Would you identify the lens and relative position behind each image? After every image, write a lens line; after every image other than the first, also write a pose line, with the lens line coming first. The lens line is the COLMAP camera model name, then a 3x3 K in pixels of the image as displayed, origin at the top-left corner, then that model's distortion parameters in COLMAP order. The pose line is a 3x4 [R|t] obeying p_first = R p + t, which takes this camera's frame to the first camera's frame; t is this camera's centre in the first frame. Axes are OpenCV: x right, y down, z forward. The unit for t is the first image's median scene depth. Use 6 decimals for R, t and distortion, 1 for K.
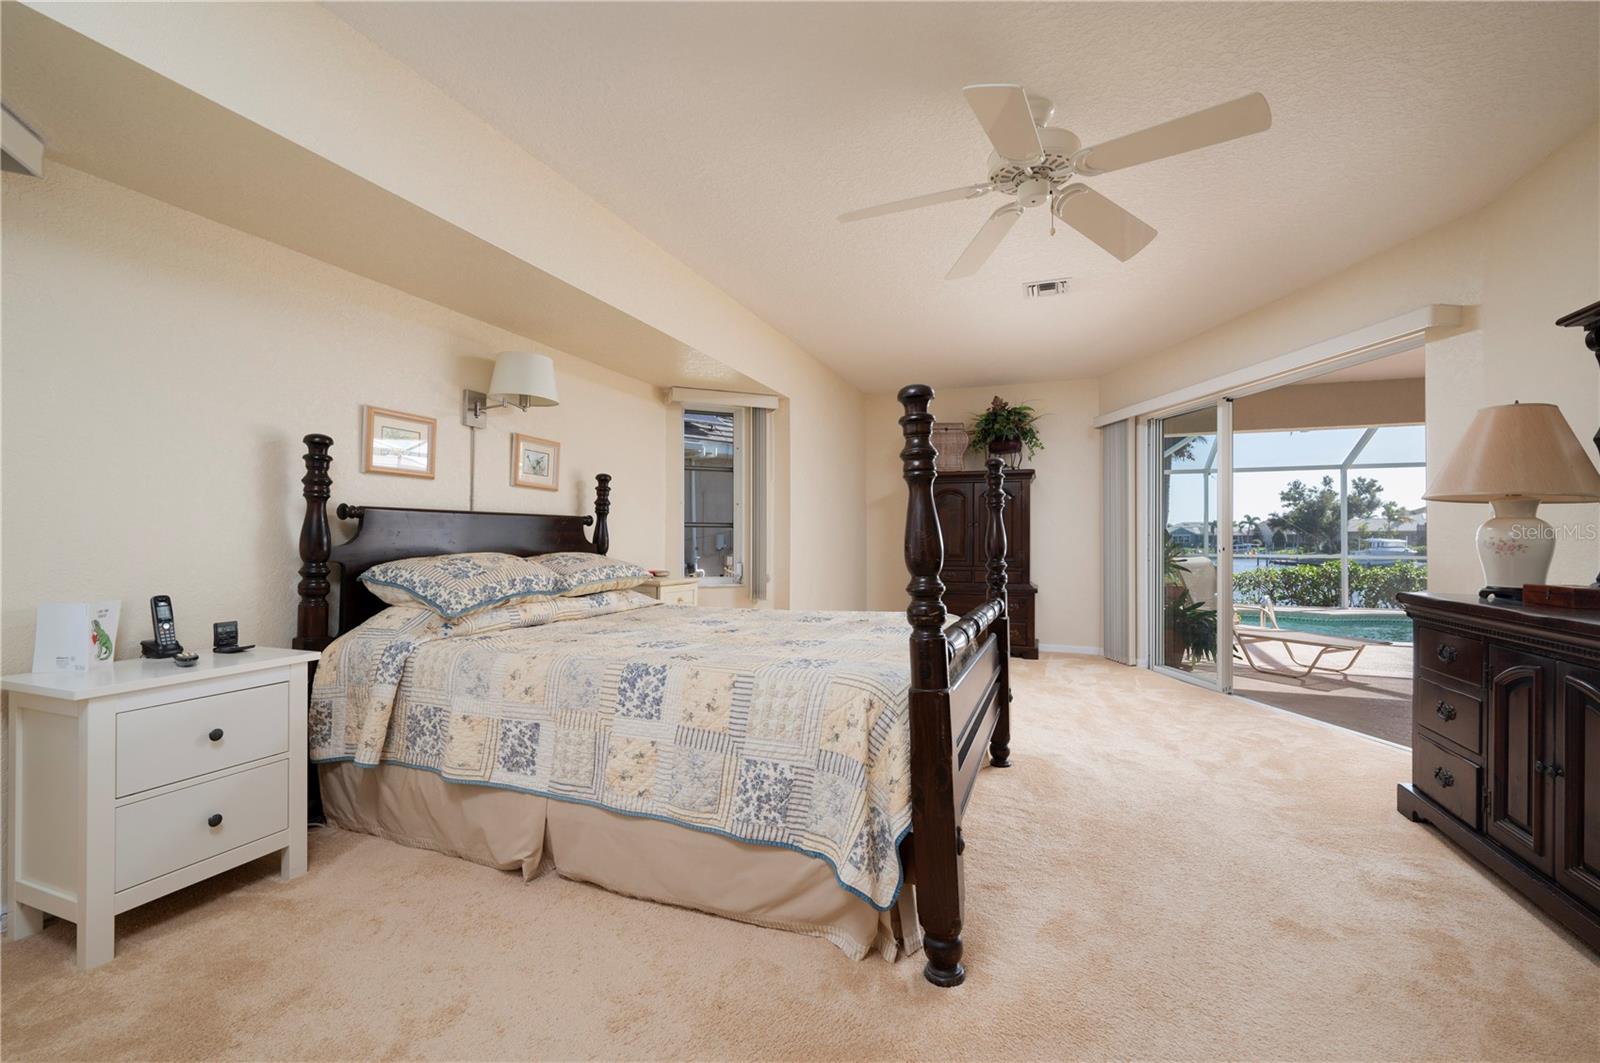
lens RADIAL K [[672.6, 0, 834.8], [0, 672.6, 524.5], [0, 0, 1]] dist [0.004456, -0.000281]
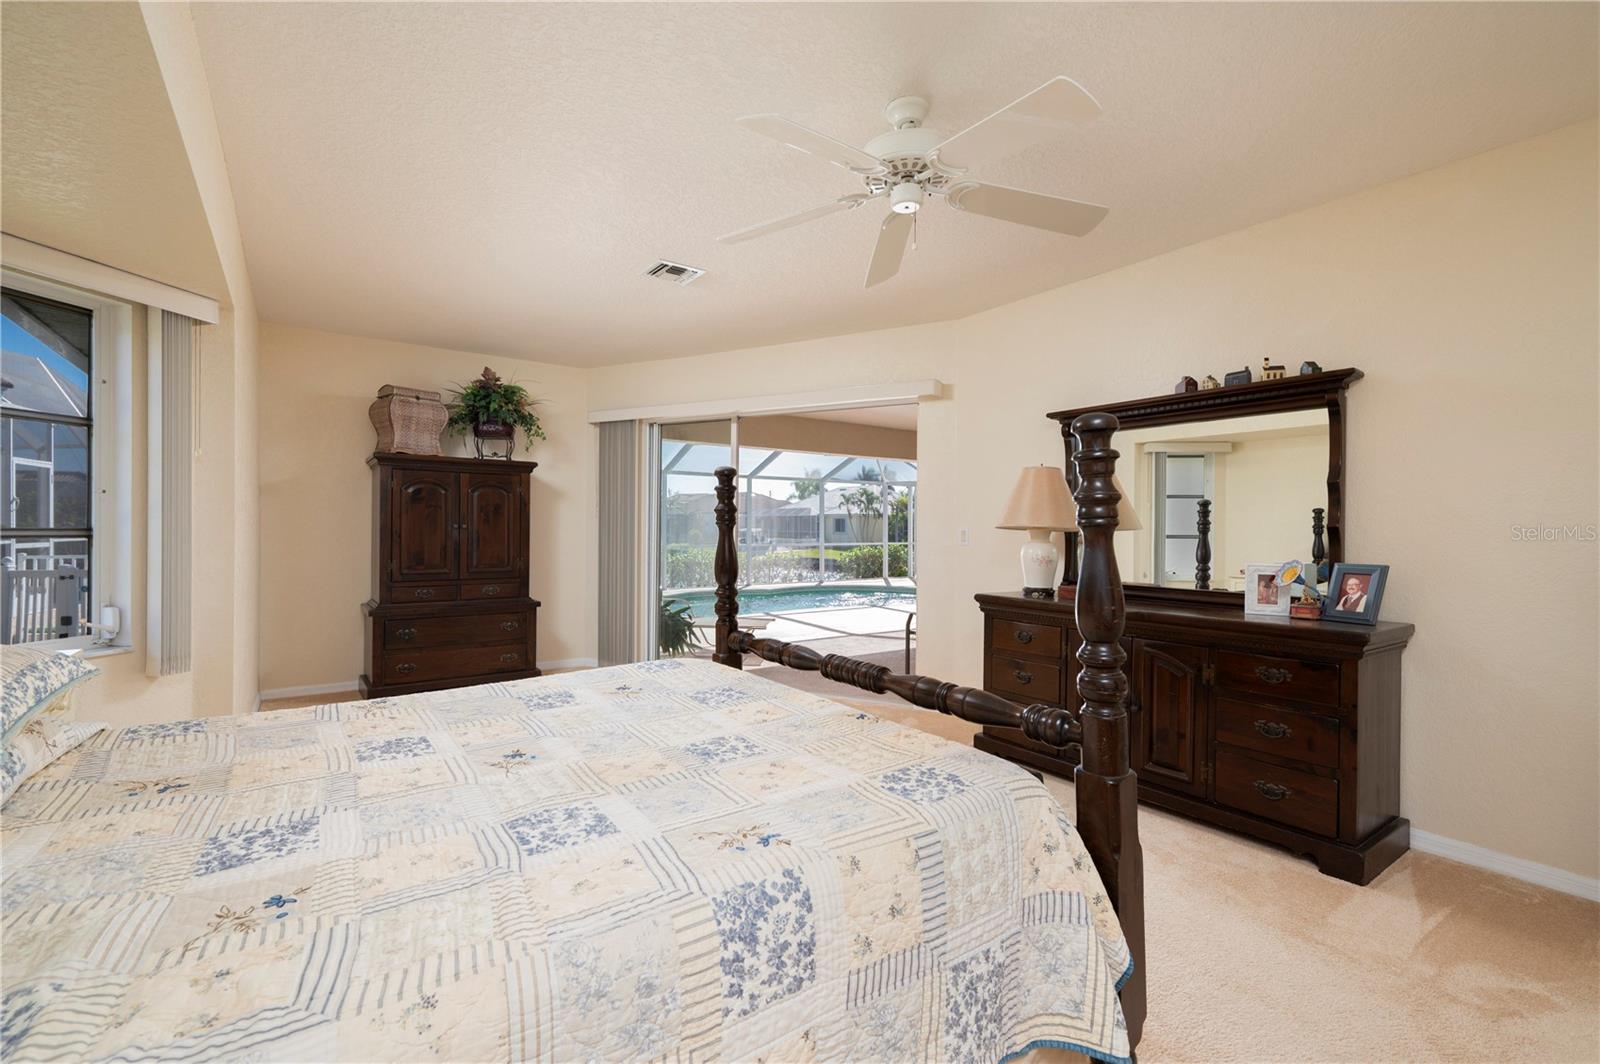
lens RADIAL K [[672.6, 0, 791.7], [0, 672.6, 526.0], [0, 0, 1]] dist [0.004456, -0.000281]
pose [[0.577379, 0.004316, 0.816465, -0.270003], [-0.026574, 0.999556, 0.013508, -0.024701], [-0.816043, -0.029496, 0.577238, 0.284139]]
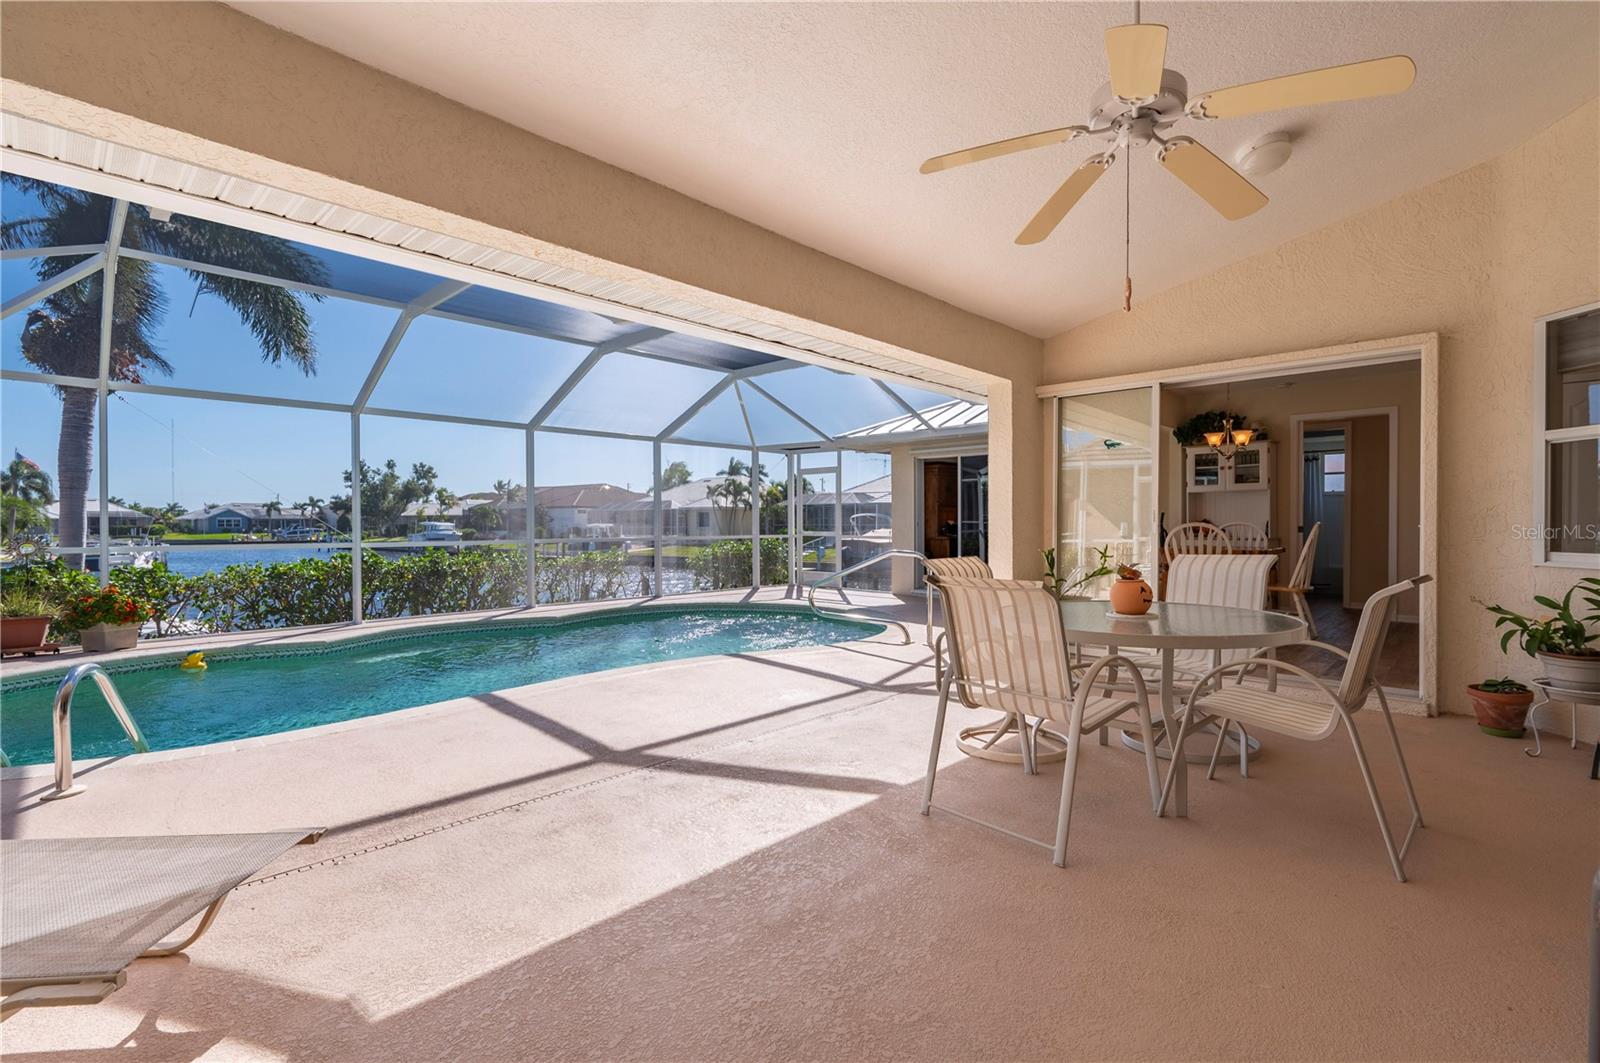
lens RADIAL K [[714.2, 0, 787.5], [0, 714.2, 518.7], [0, 0, 1]] dist [-0.003139, 0.002676]
pose [[0.419866, 0.003007, 0.907581, 0.732015], [-0.017122, 0.999843, 0.004608, 0.028361], [-0.907425, -0.017474, 0.419851, 0.795132]]
